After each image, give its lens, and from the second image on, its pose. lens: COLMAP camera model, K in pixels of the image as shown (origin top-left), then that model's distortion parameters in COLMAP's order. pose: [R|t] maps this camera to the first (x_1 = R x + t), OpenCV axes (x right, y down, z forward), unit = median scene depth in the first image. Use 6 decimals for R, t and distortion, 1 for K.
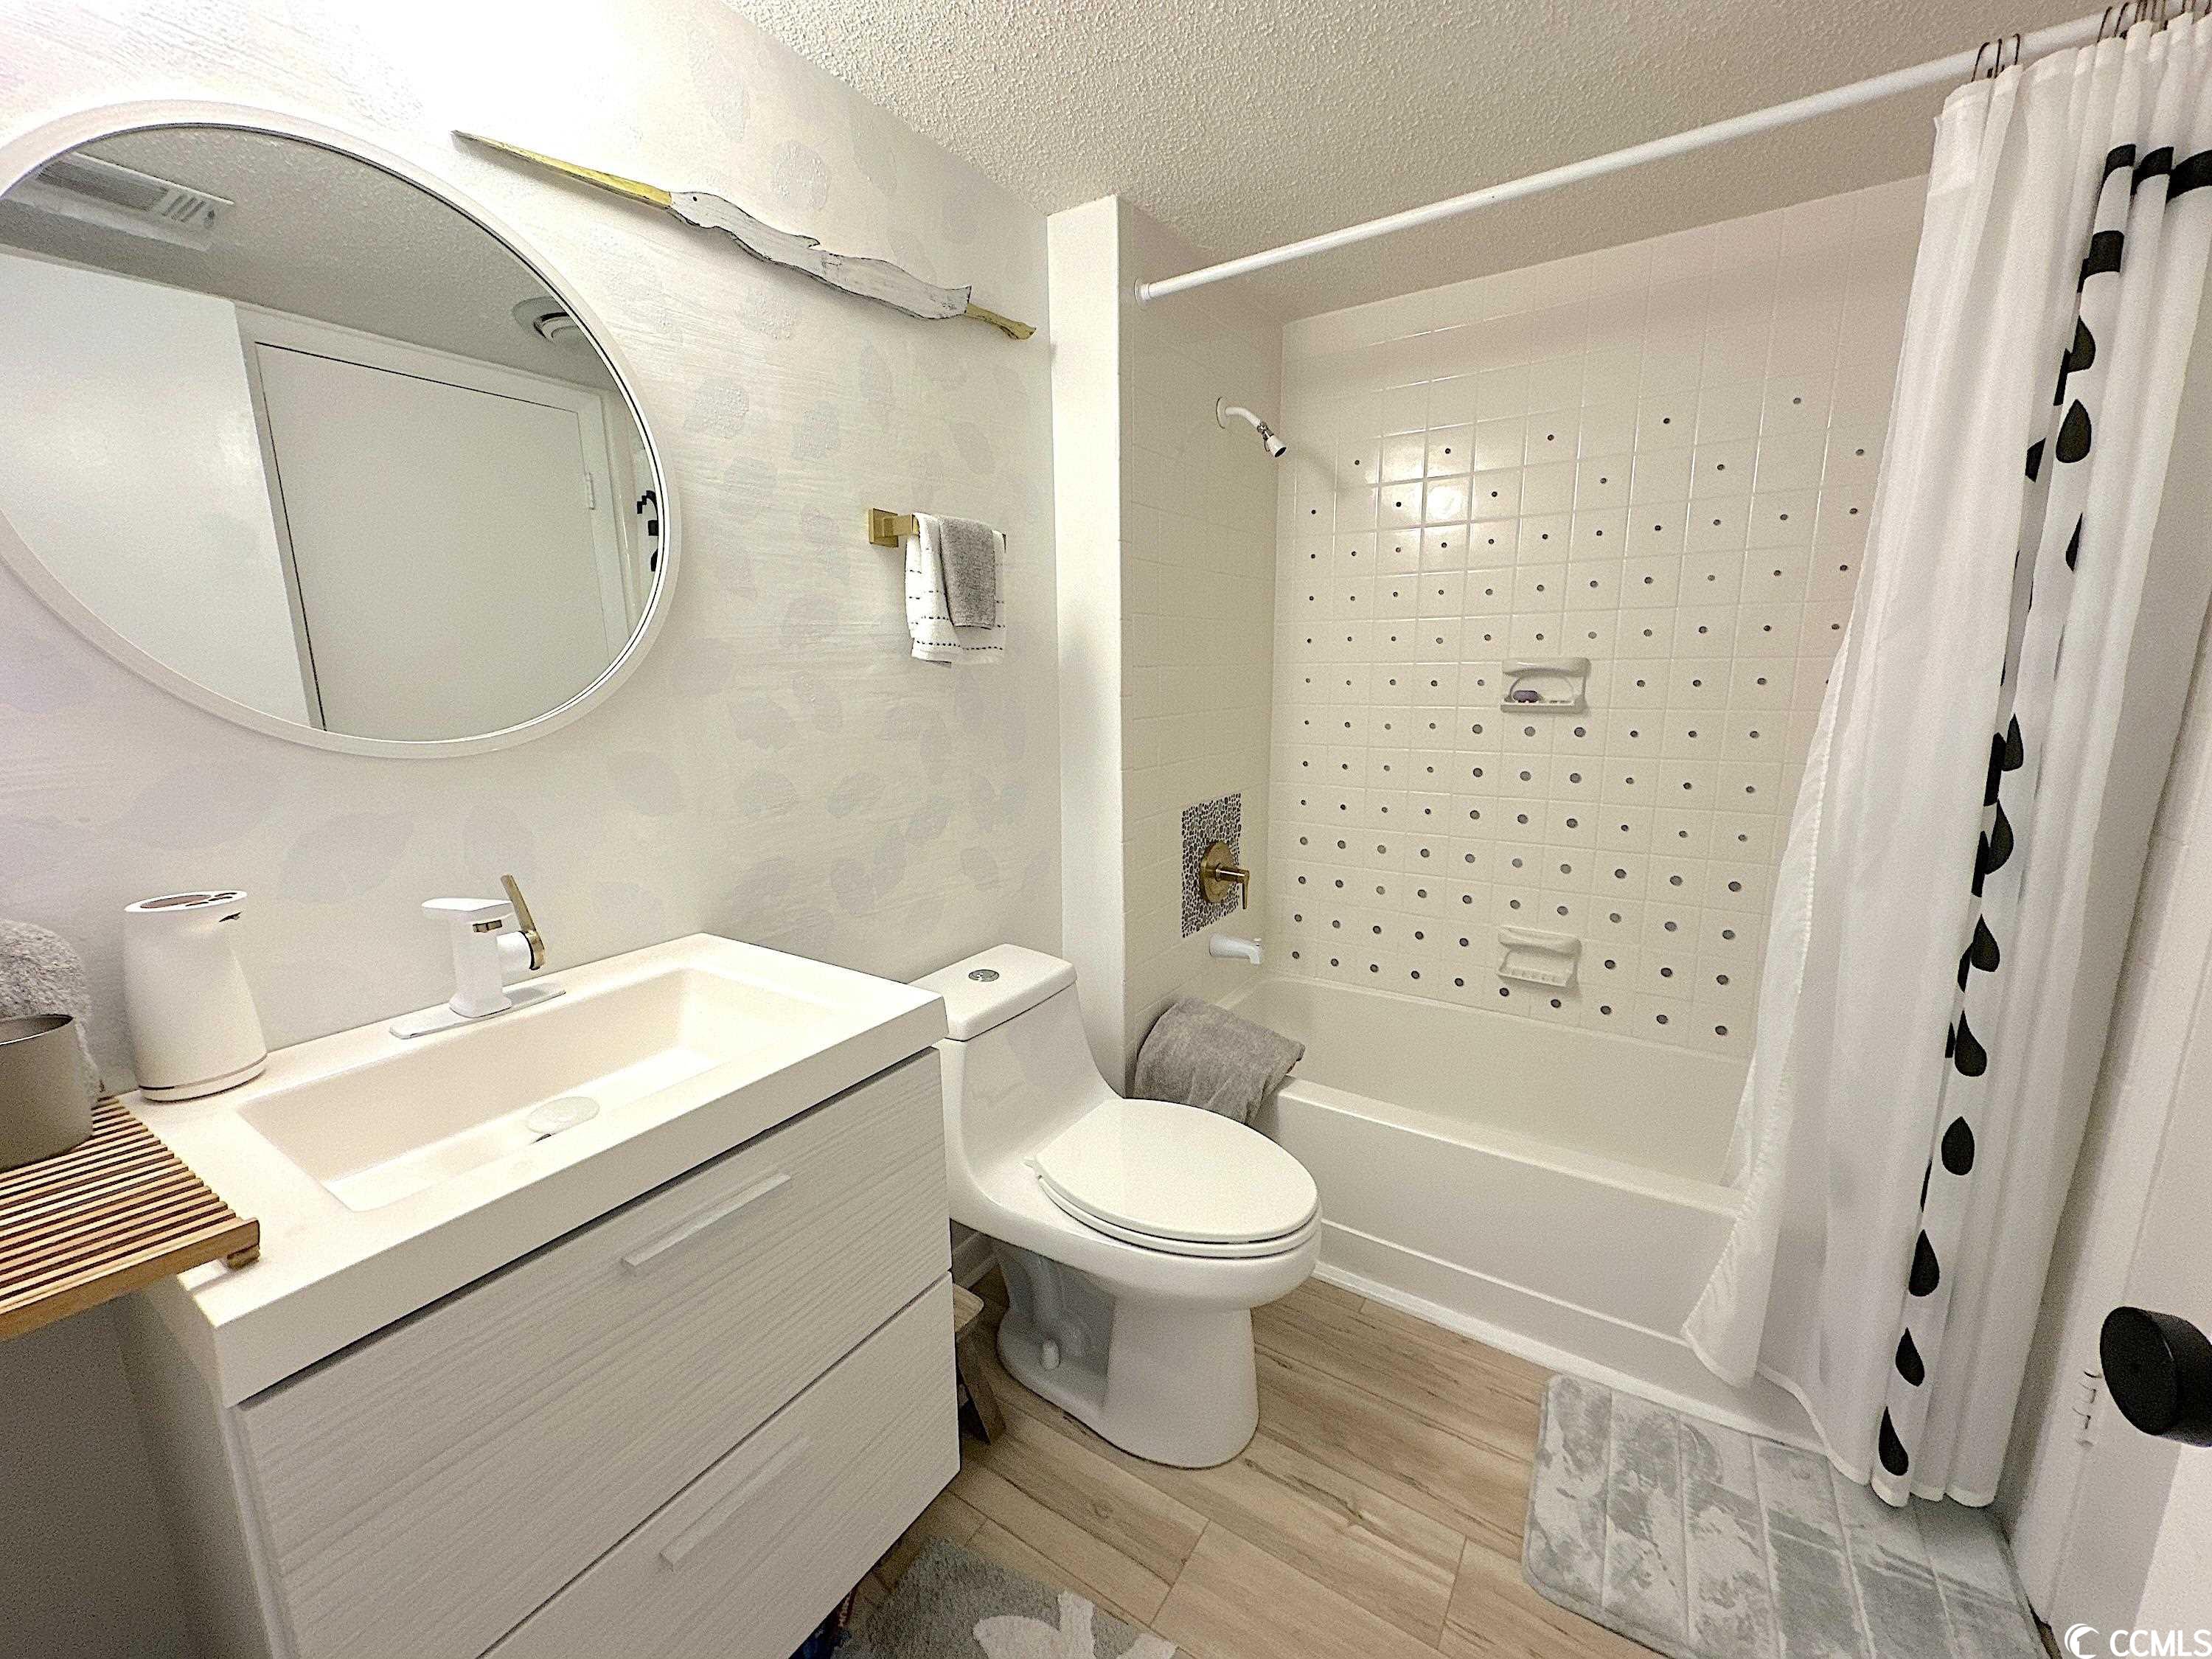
lens RADIAL K [[881.7, 0, 1105.1], [0, 881.7, 832.6], [0, 0, 1]] dist [0.000378, -0.000004]
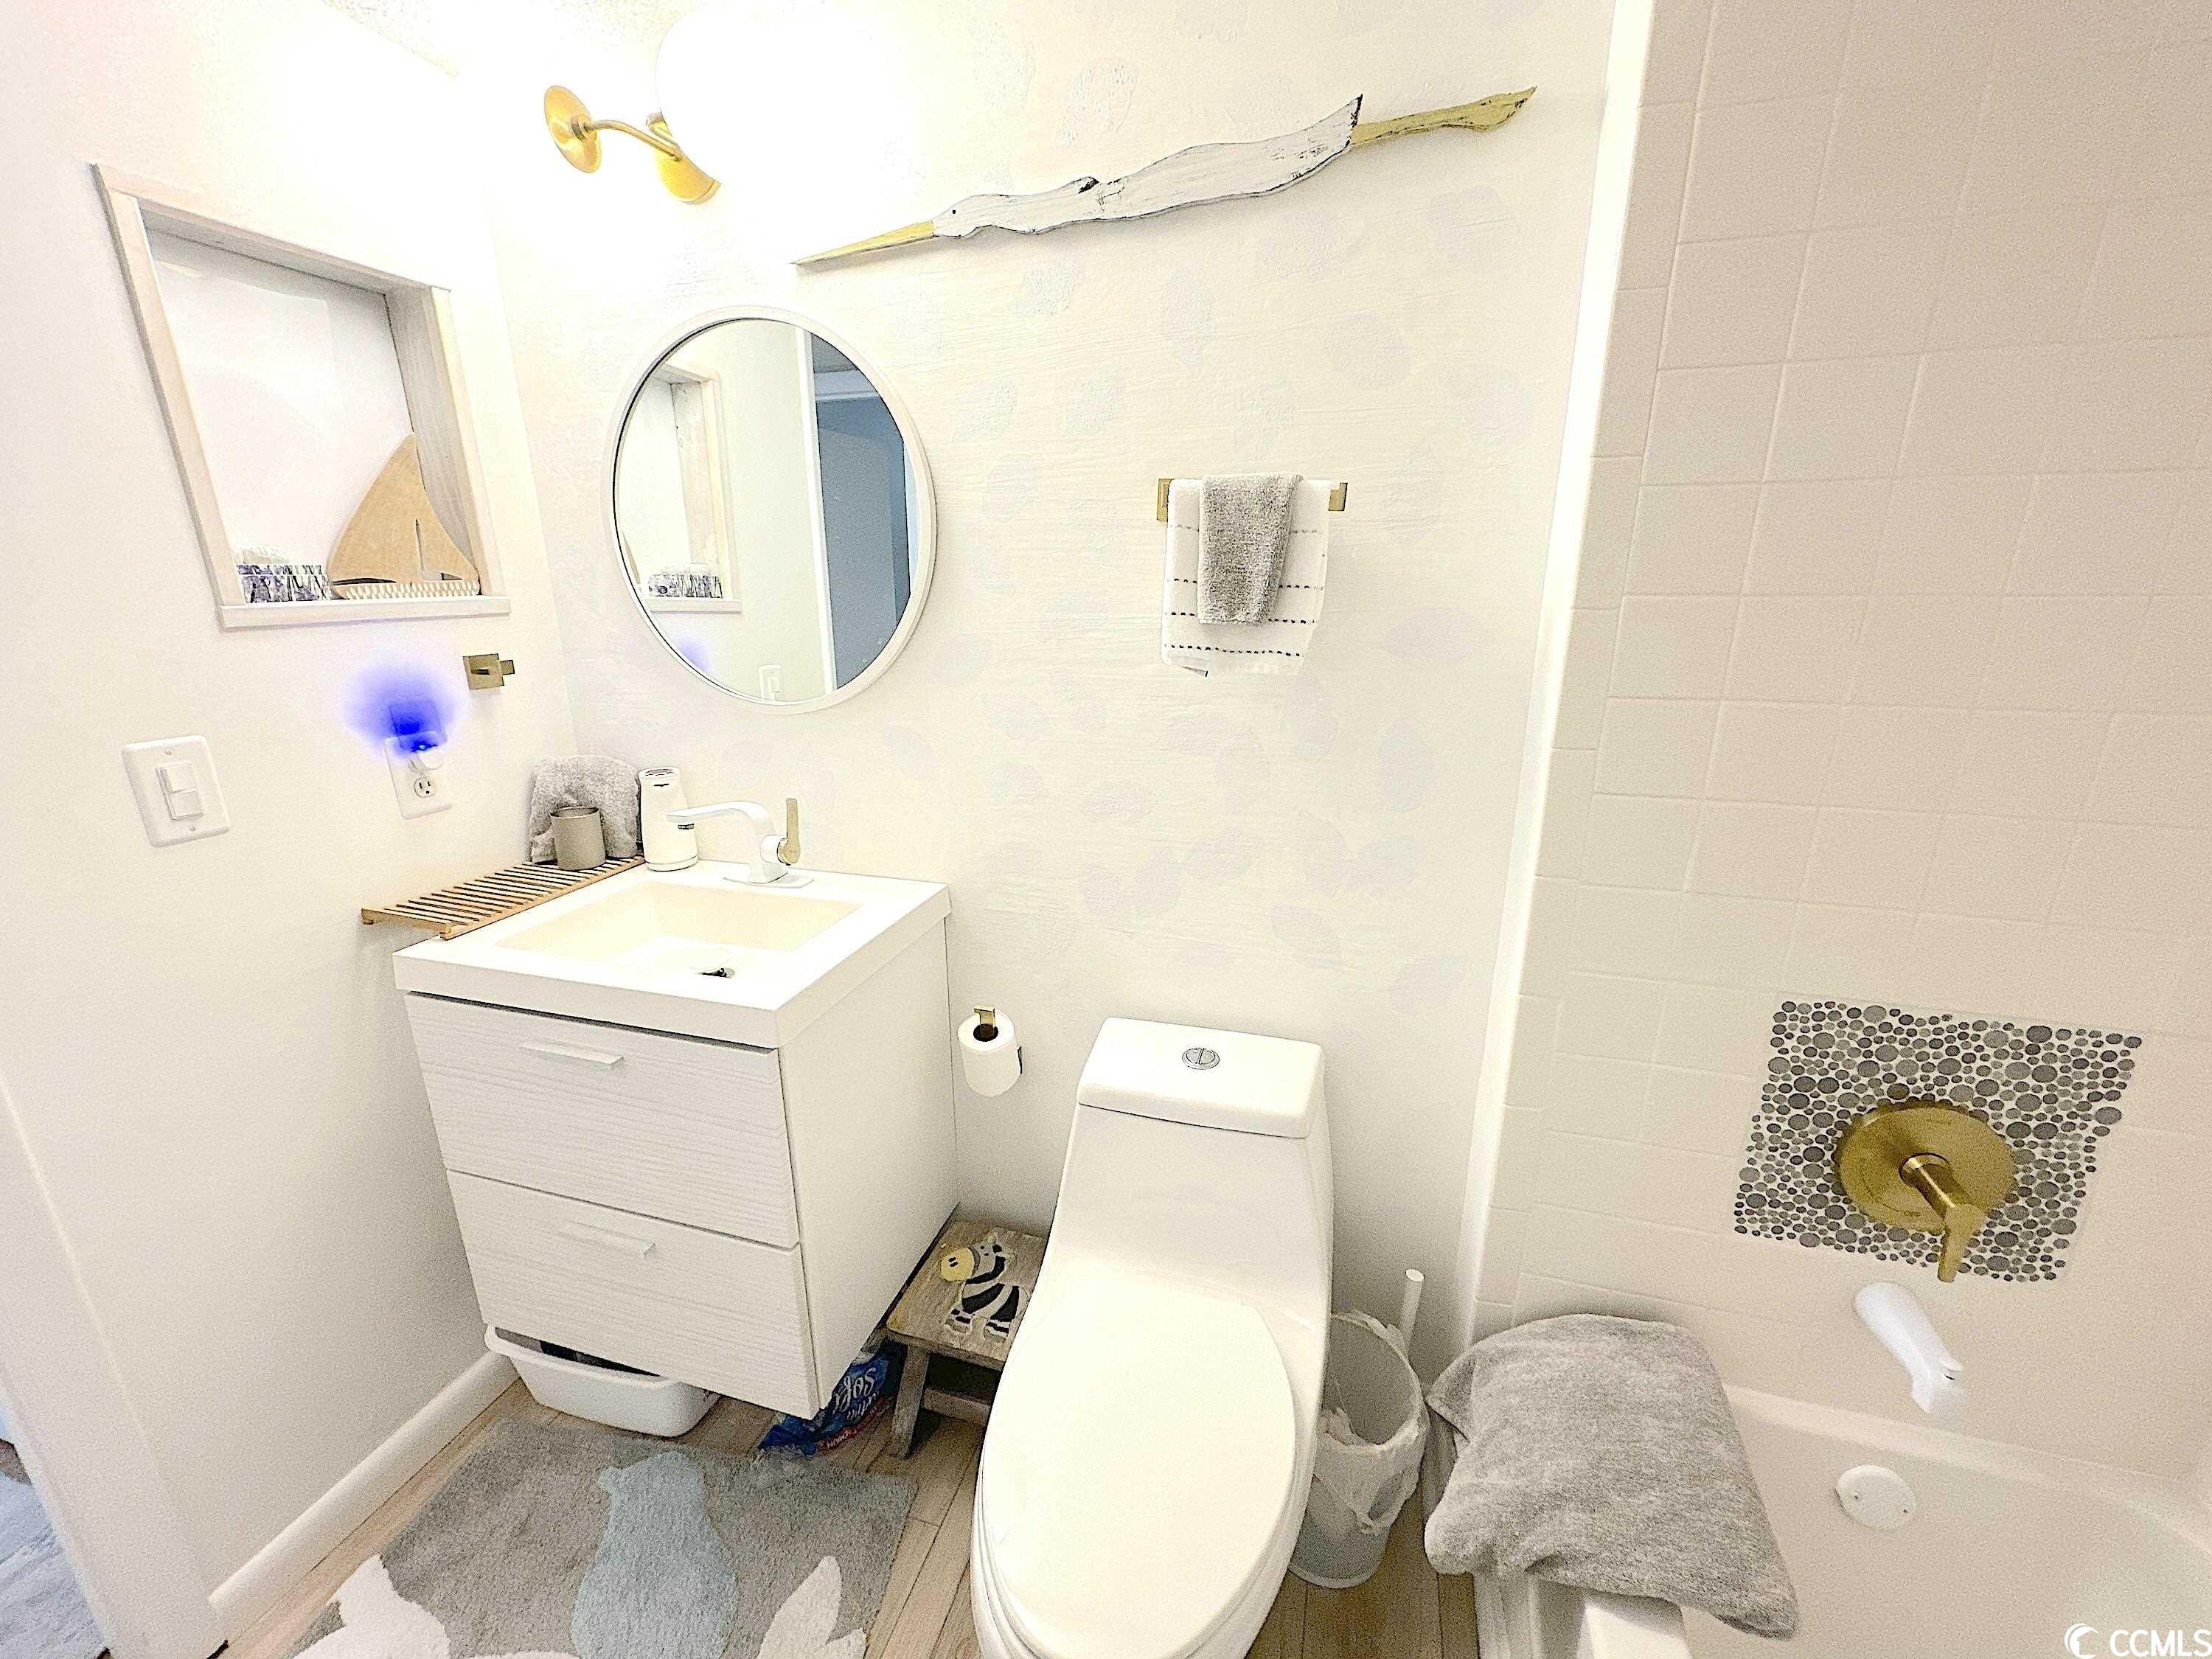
lens RADIAL K [[881.7, 0, 1105.1], [0, 881.7, 832.6], [0, 0, 1]] dist [0.000378, -0.000004]
pose [[0.289682, 0.273765, -0.917135, 0.565980], [-0.179024, 0.956808, 0.229061, -0.222236], [0.940231, 0.097835, 0.326181, 0.690679]]
